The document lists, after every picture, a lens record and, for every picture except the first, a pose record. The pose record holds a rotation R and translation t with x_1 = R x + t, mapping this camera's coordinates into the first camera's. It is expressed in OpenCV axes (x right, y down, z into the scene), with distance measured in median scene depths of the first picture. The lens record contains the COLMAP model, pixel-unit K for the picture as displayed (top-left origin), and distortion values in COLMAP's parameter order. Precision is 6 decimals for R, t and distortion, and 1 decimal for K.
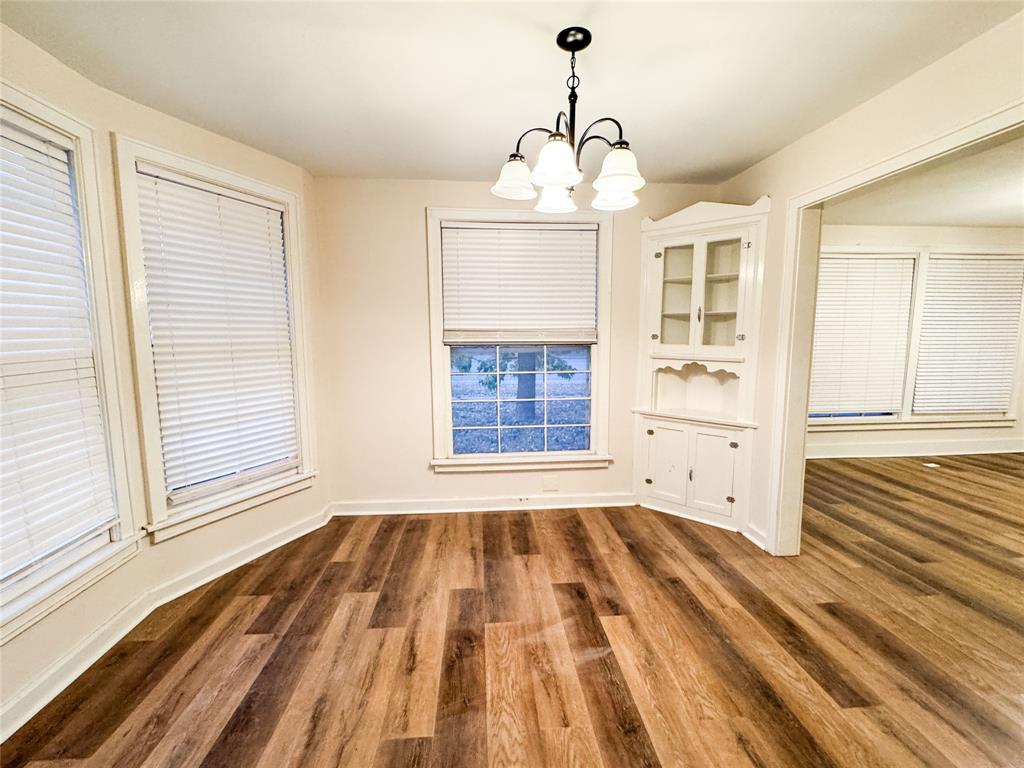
lens RADIAL K [[448.4, 0, 511.7], [0, 448.4, 385.2], [0, 0, 1]] dist [-0.001651, -0.000226]
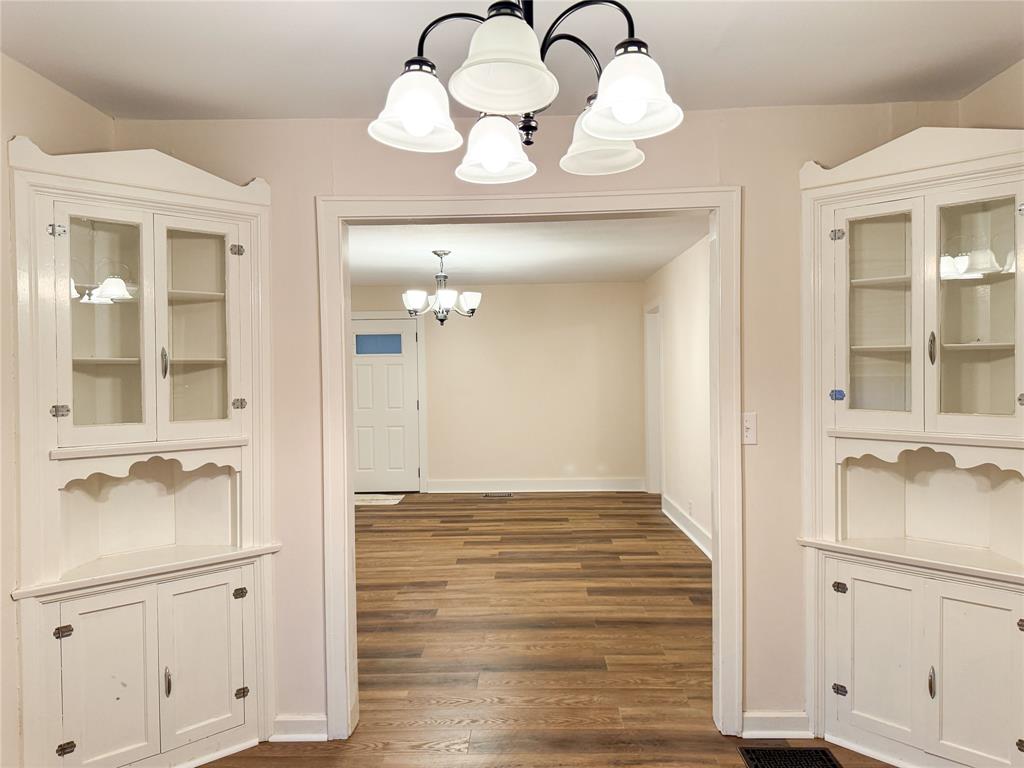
lens RADIAL K [[719.4, 0, 512.0], [0, 719.4, 384.0], [0, 0, 1]] dist [0.036707, -0.042448]
pose [[0.108921, -0.015917, 0.993923, -0.384556], [0.133488, 0.991050, 0.001242, -0.085951], [-0.985047, 0.132541, 0.110071, 0.546035]]
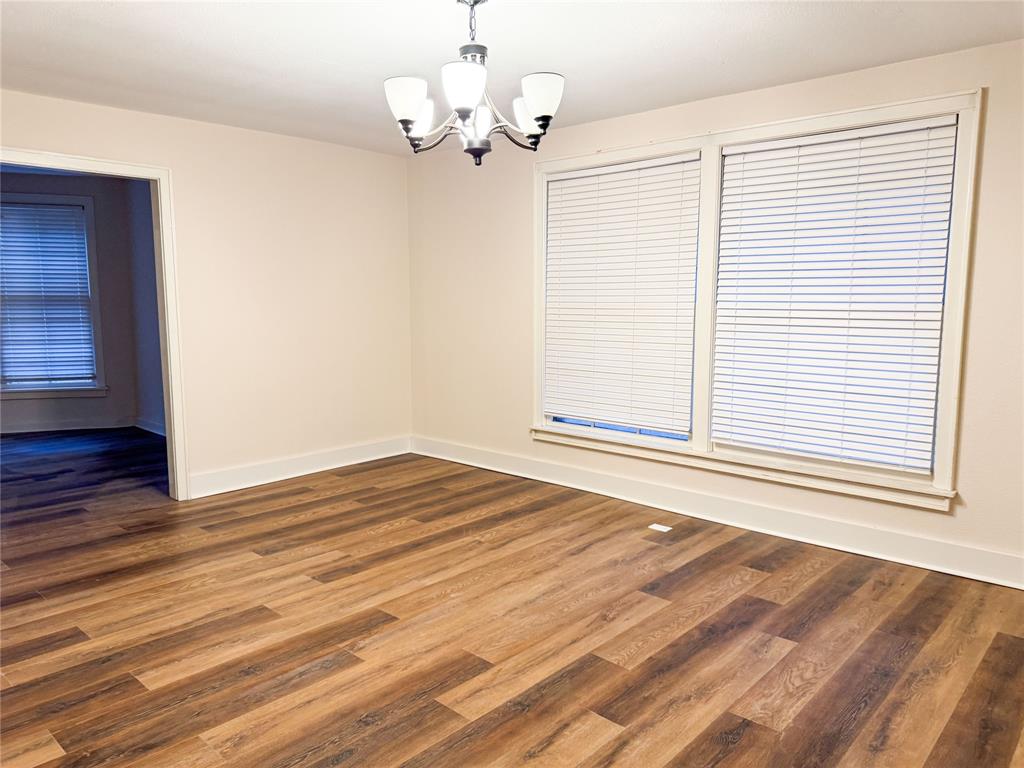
lens RADIAL K [[719.4, 0, 512.0], [0, 719.4, 384.0], [0, 0, 1]] dist [0.036707, -0.042448]
pose [[0.681785, 0.091436, -0.725816, 2.268166], [-0.083575, 0.995398, 0.046893, -0.045163], [0.726763, 0.028689, 0.686289, 0.354842]]
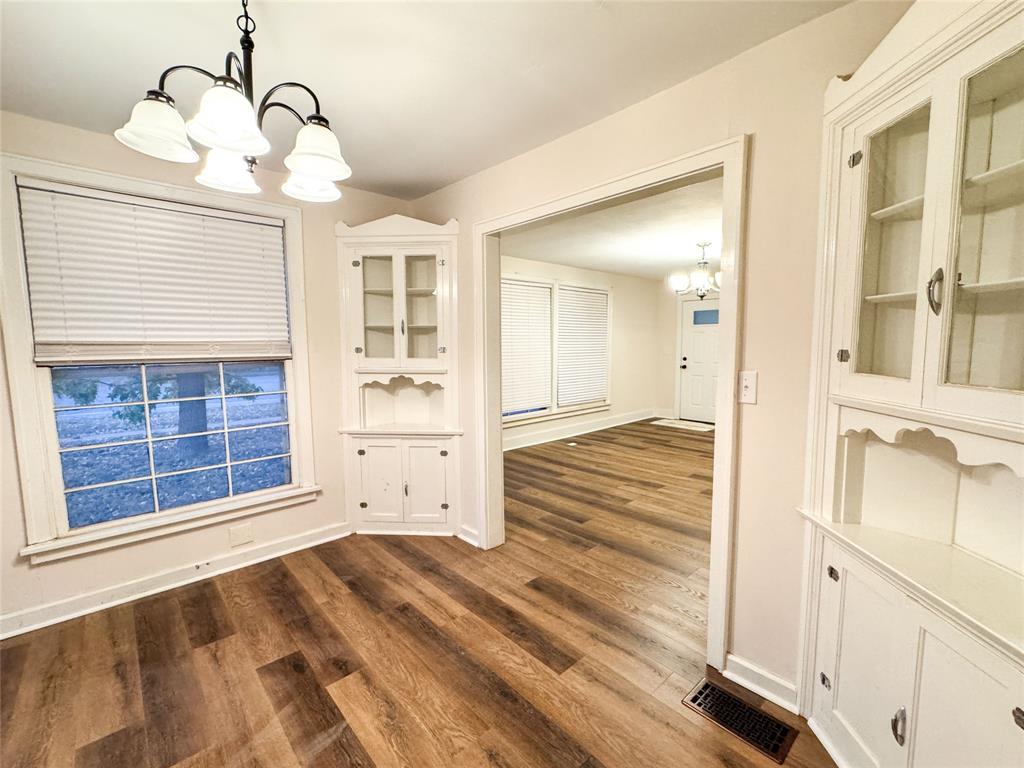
lens RADIAL K [[448.4, 0, 511.7], [0, 448.4, 385.2], [0, 0, 1]] dist [-0.001651, -0.000226]
pose [[0.790268, -0.058884, 0.609925, -0.004315], [0.076120, 0.997096, -0.002365, -0.009694], [-0.608015, 0.048296, 0.792455, 0.076002]]
